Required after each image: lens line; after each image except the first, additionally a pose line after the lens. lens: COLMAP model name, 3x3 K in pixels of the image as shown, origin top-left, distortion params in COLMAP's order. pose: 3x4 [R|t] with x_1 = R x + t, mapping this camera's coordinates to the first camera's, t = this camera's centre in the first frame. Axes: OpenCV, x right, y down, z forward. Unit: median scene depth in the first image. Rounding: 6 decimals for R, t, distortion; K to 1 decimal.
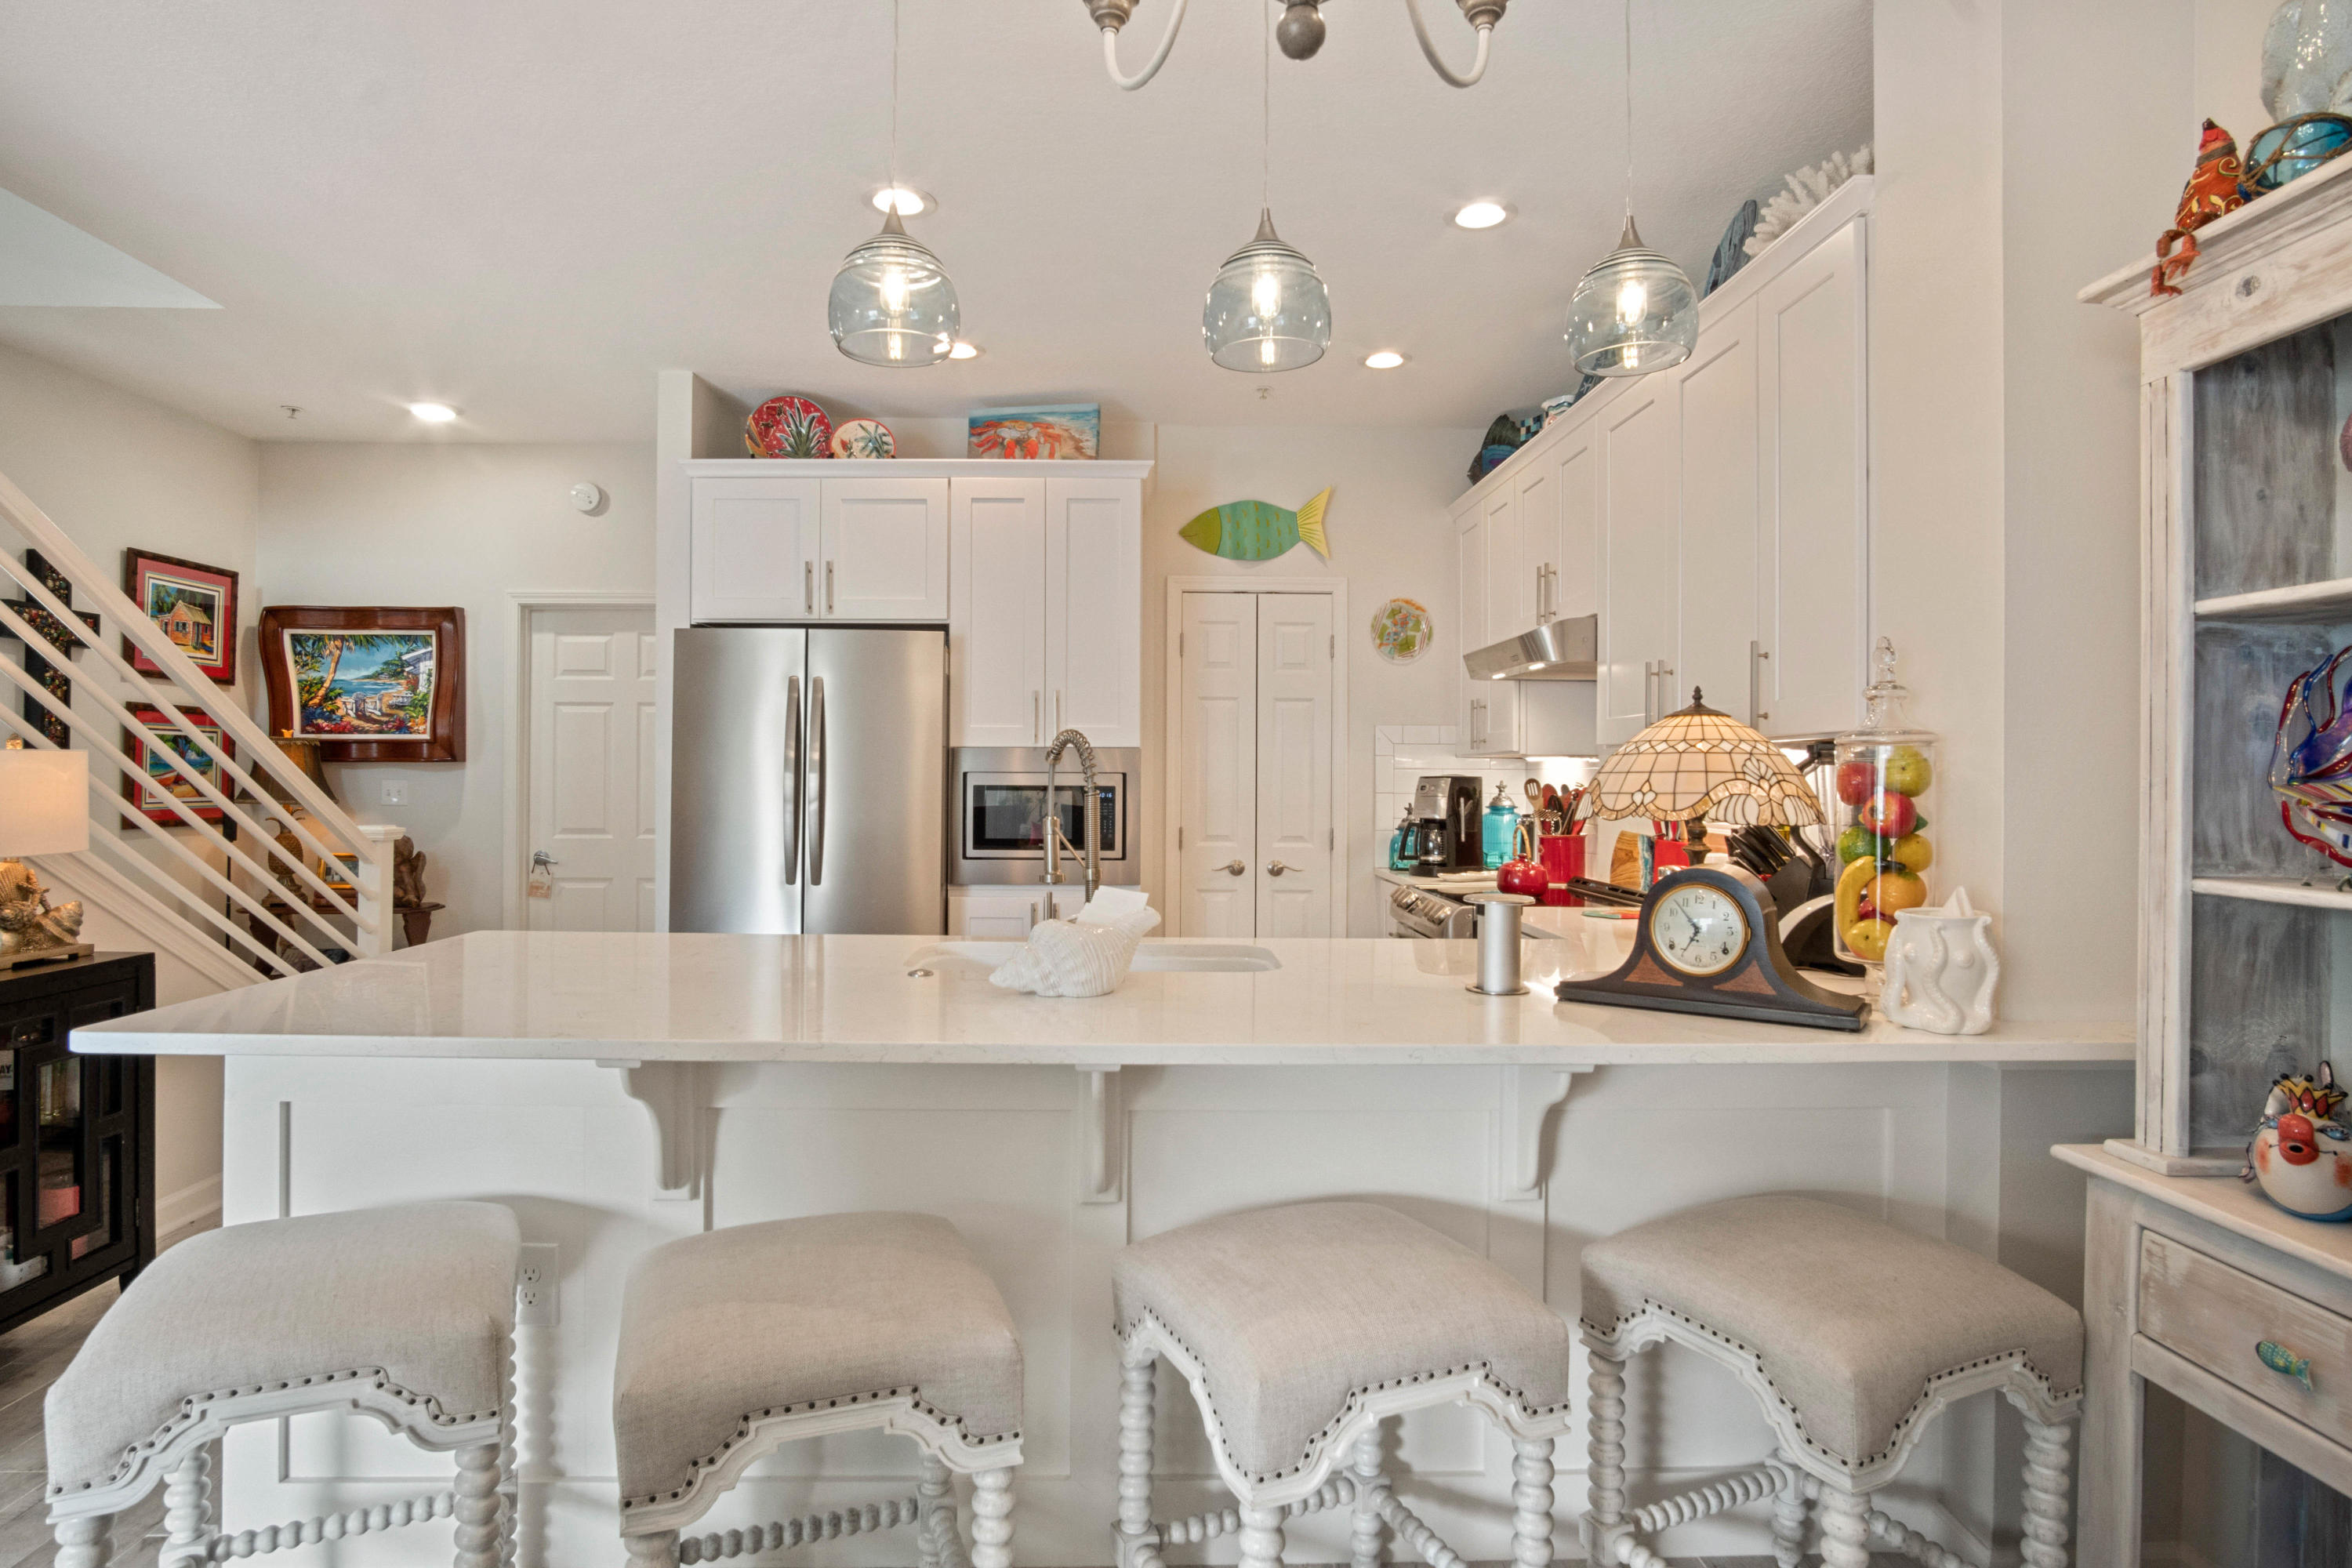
lens RADIAL K [[1258.8, 0, 1164.5], [0, 1258.8, 762.3], [0, 0, 1]] dist [-0.038209, 0.011643]
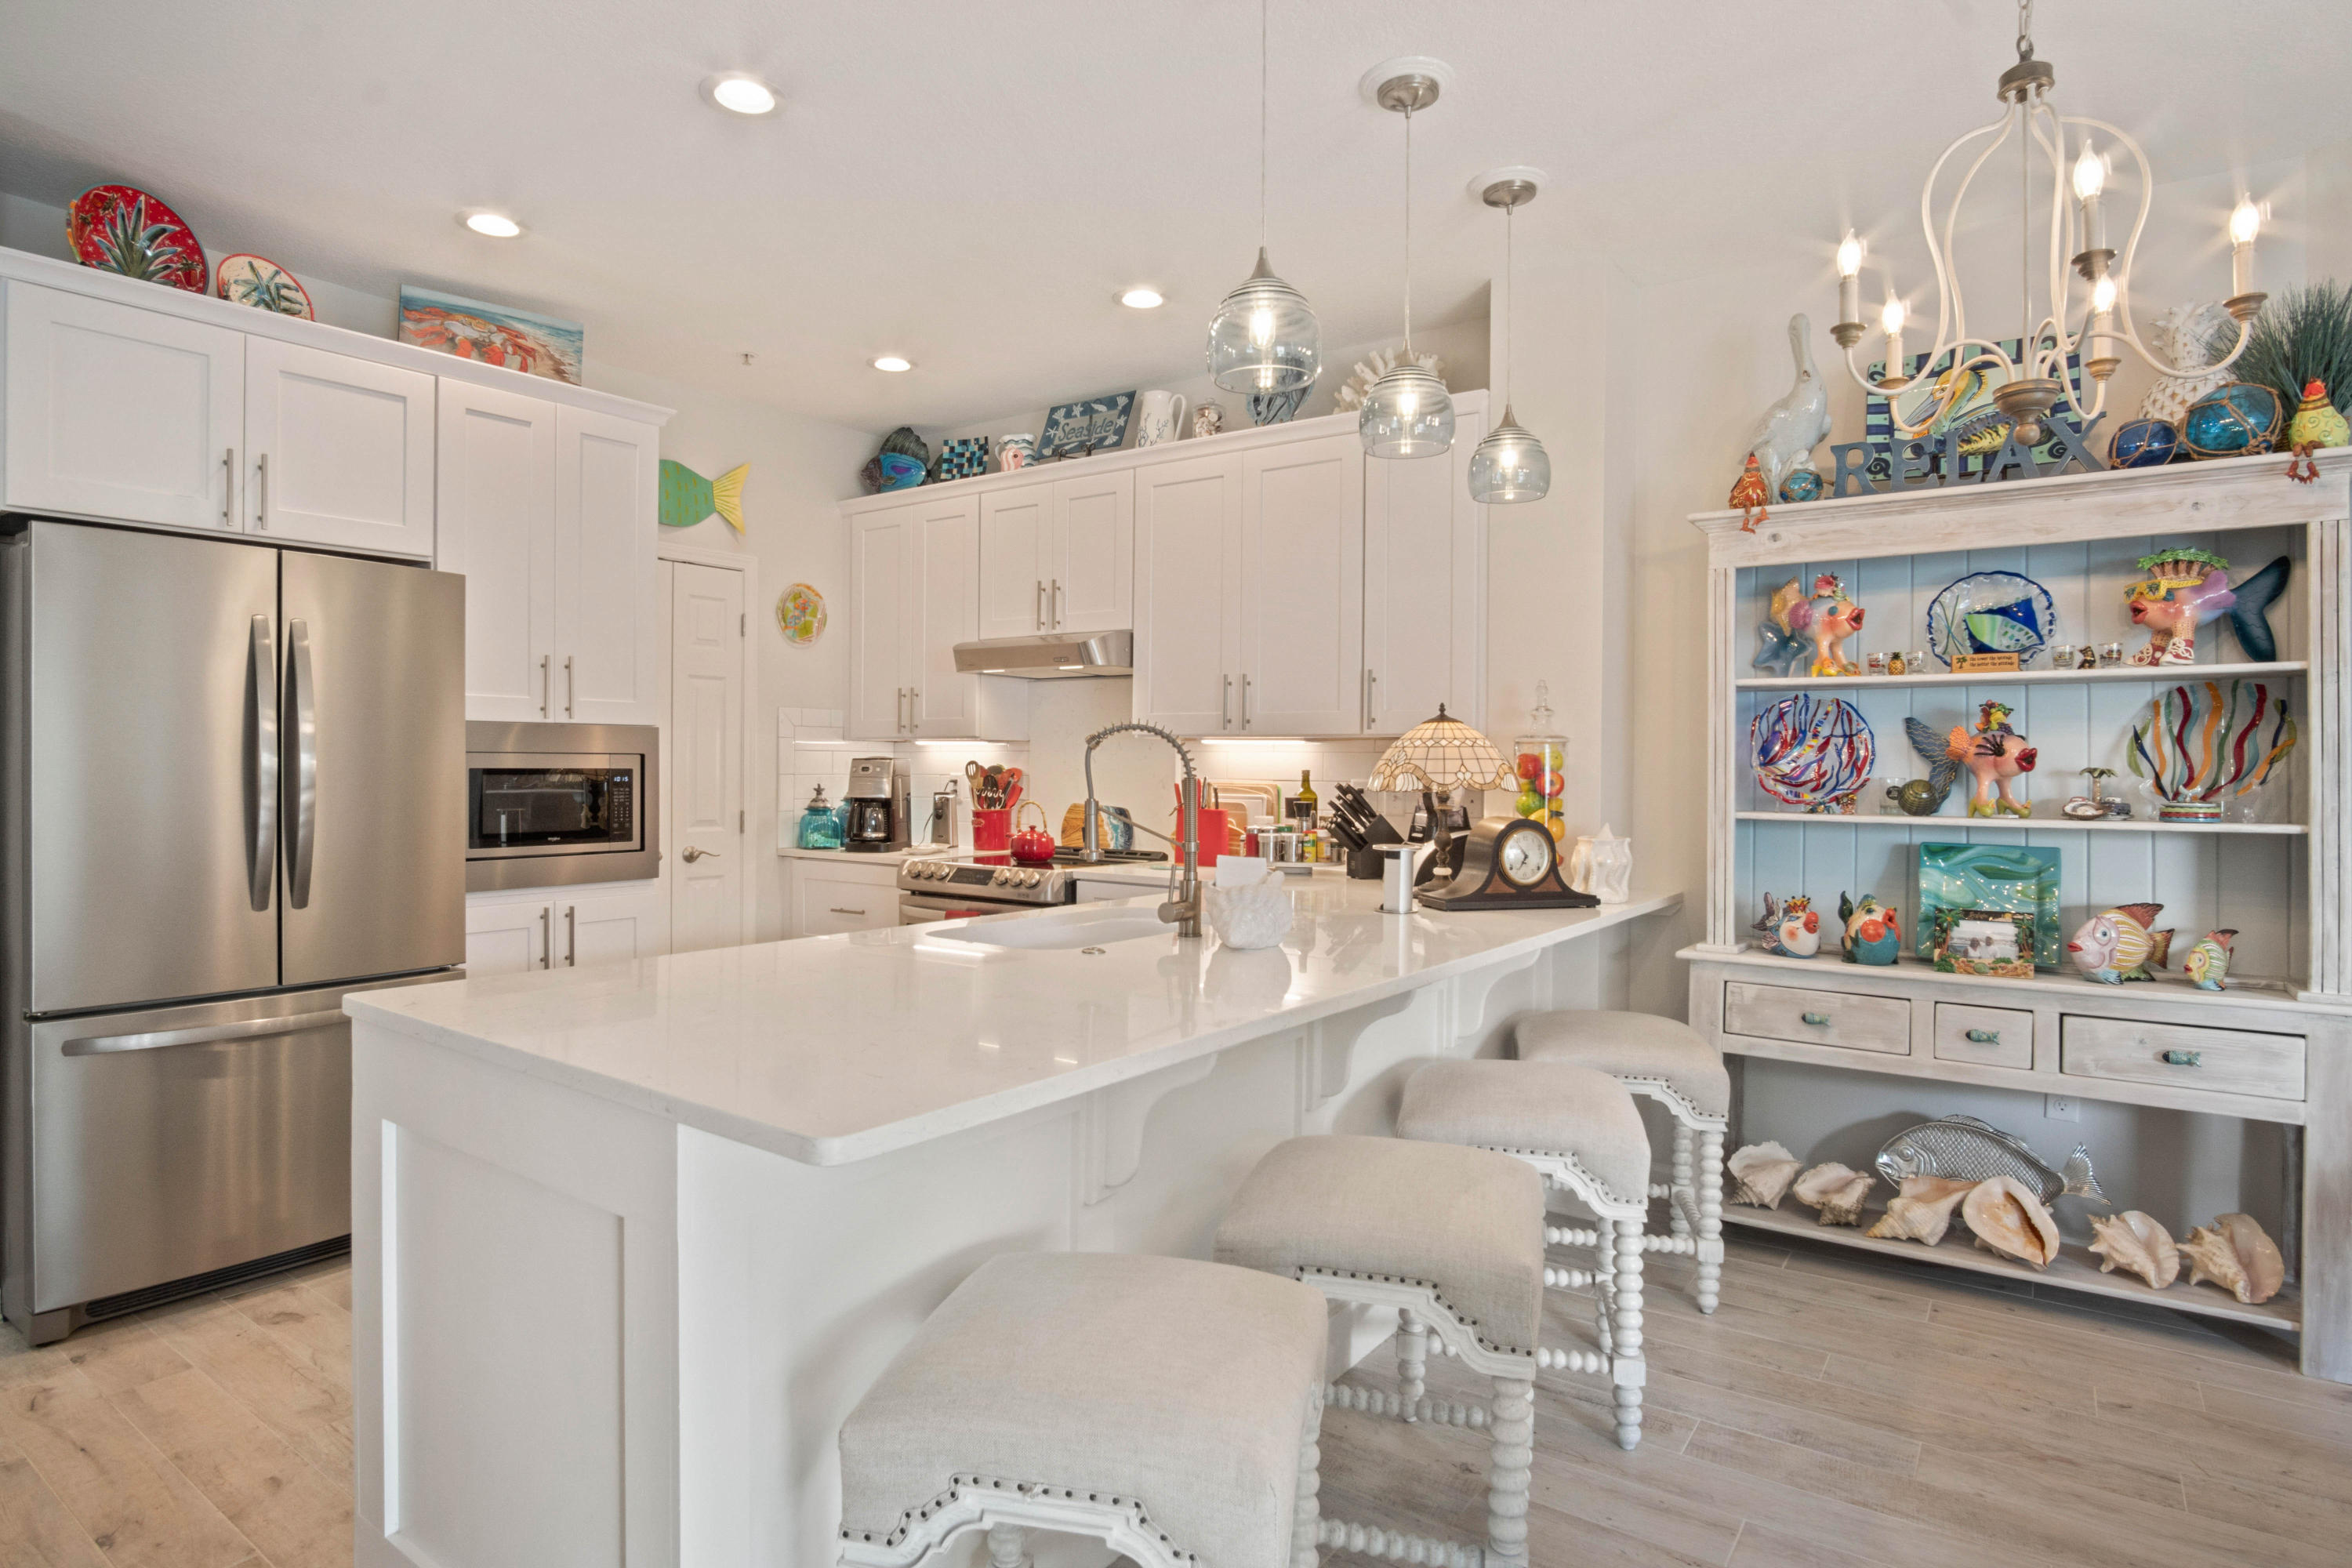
lens RADIAL K [[1254.3, 0, 1162.1], [0, 1254.3, 773.9], [0, 0, 1]] dist [-0.038718, 0.012590]
pose [[0.615406, -0.007341, 0.788176, -0.477968], [-0.013352, 0.999716, 0.019736, 0.000205], [-0.788098, -0.022670, 0.615133, 0.156156]]
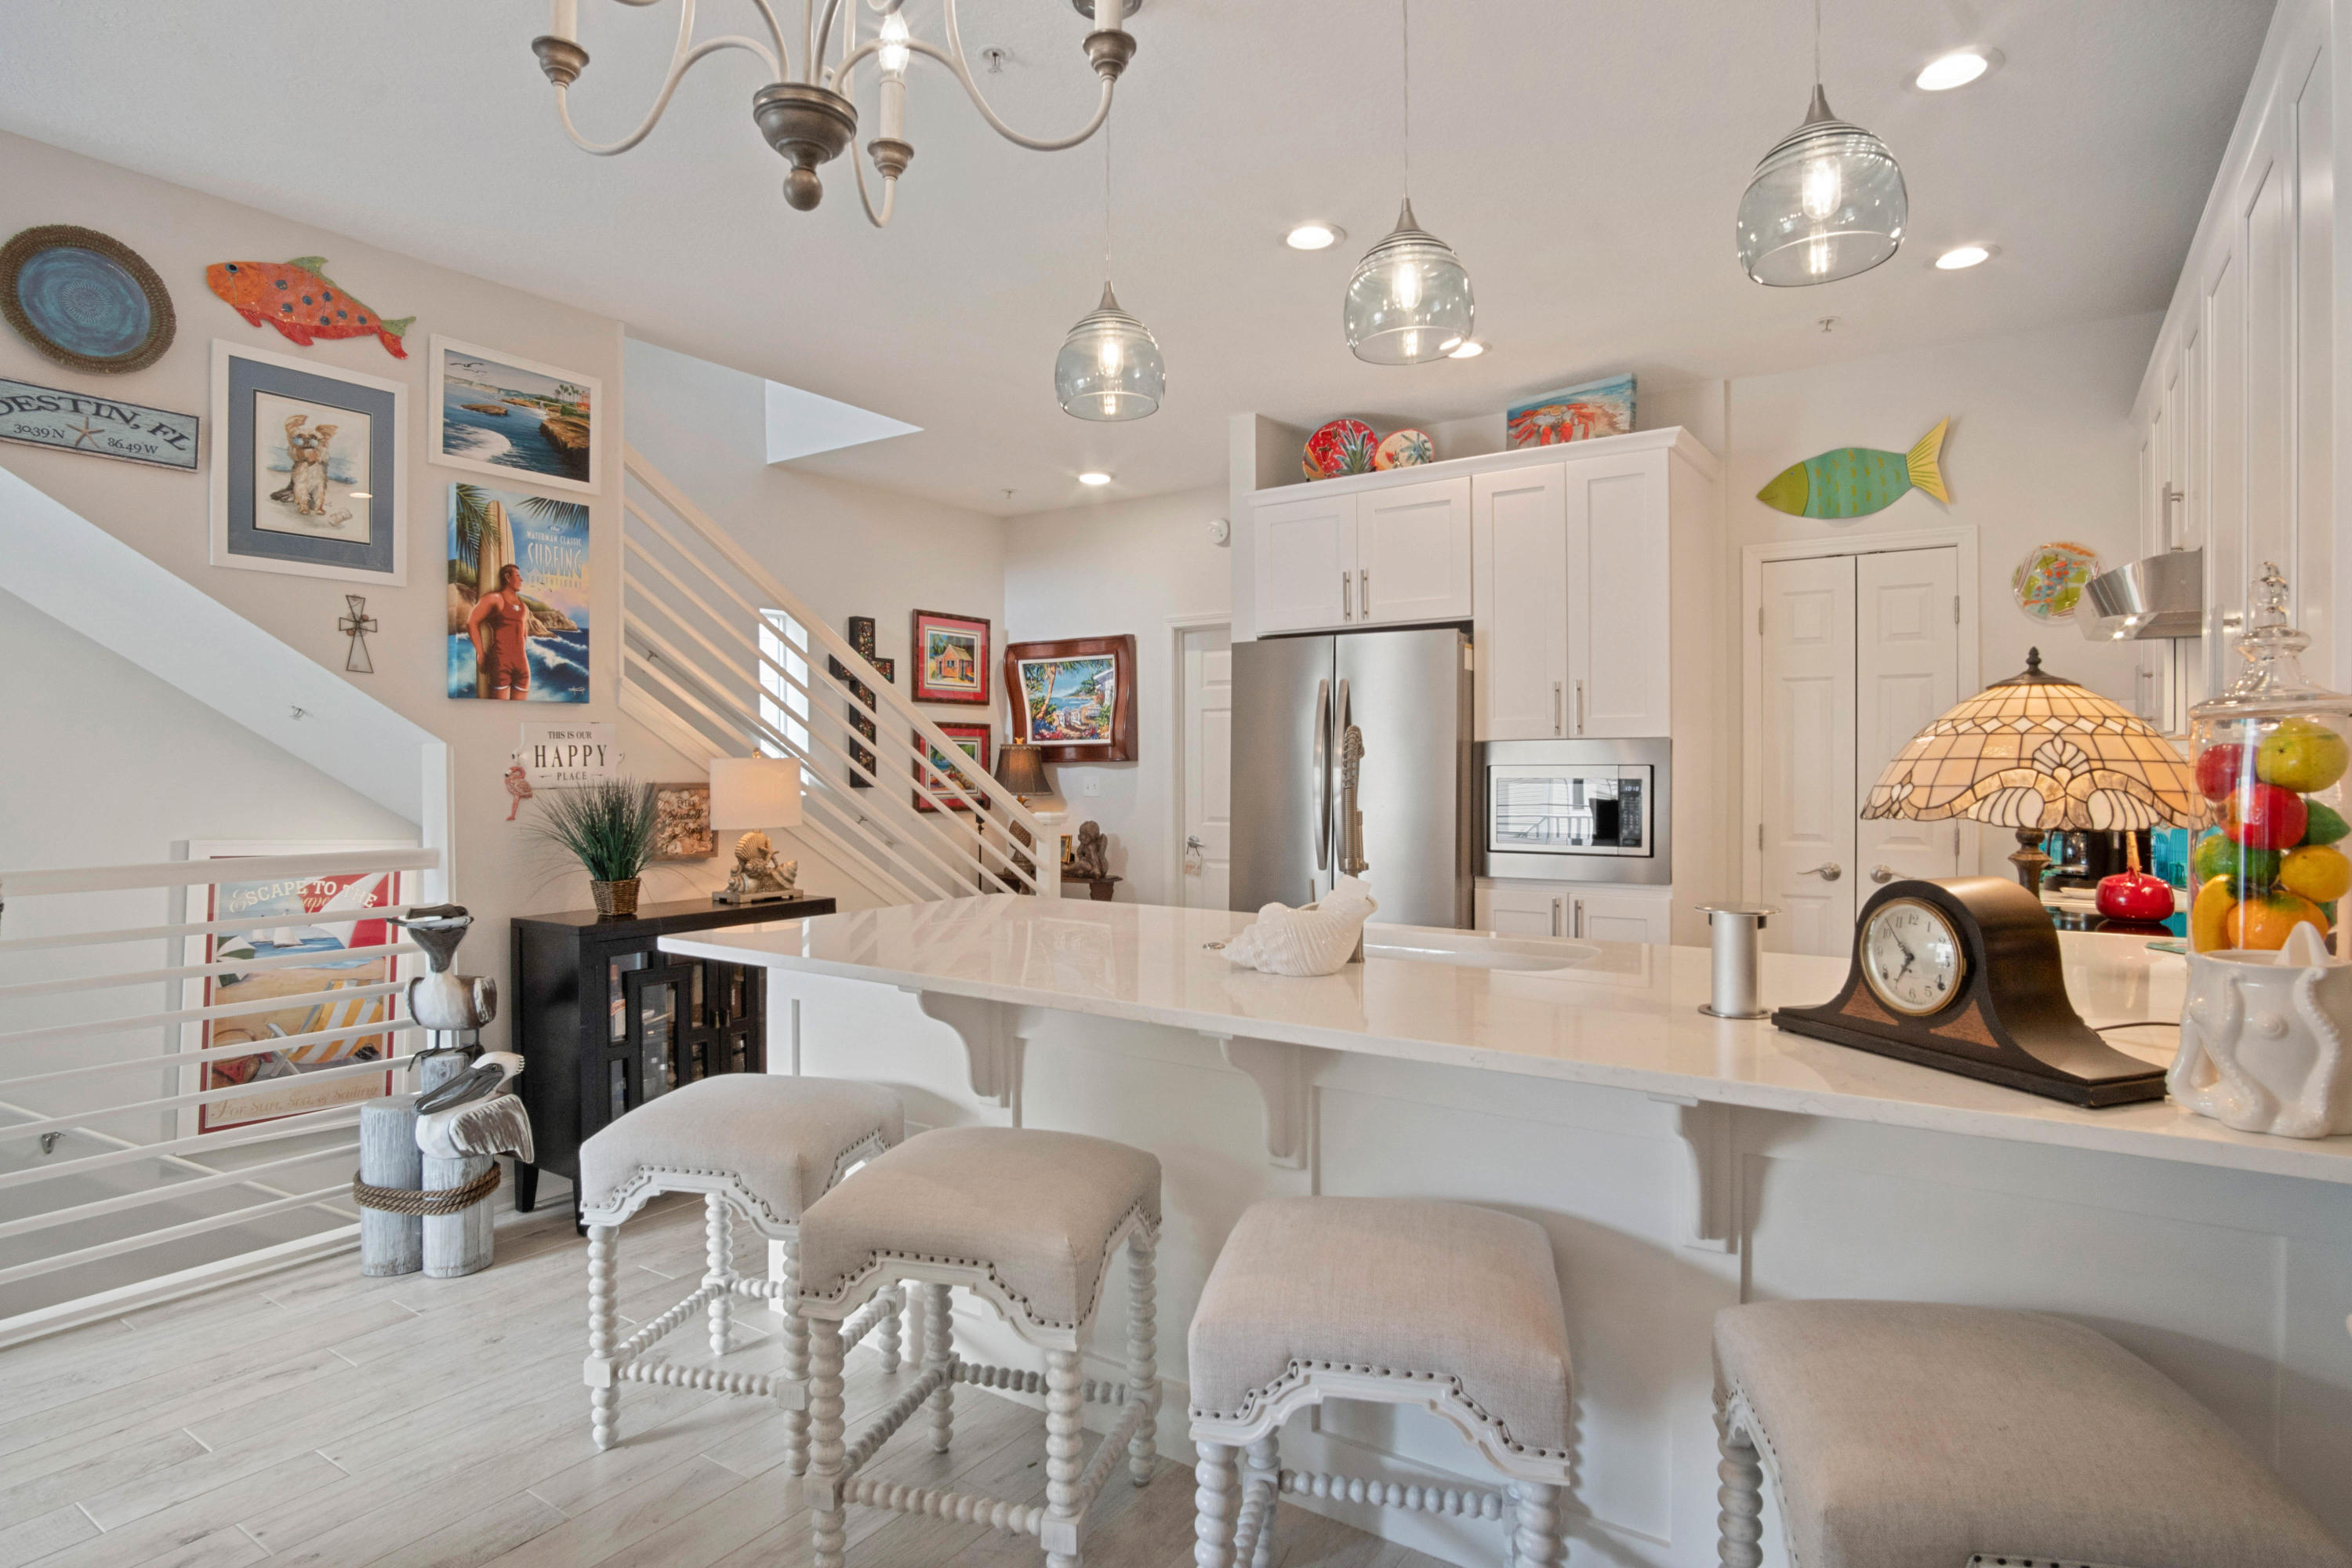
lens RADIAL K [[1254.3, 0, 1162.1], [0, 1254.3, 773.9], [0, 0, 1]] dist [-0.038718, 0.012590]
pose [[0.805629, -0.006368, -0.592386, 0.212946], [0.014901, 0.999844, 0.009517, 0.000954], [0.592232, -0.016495, 0.805598, 0.033223]]
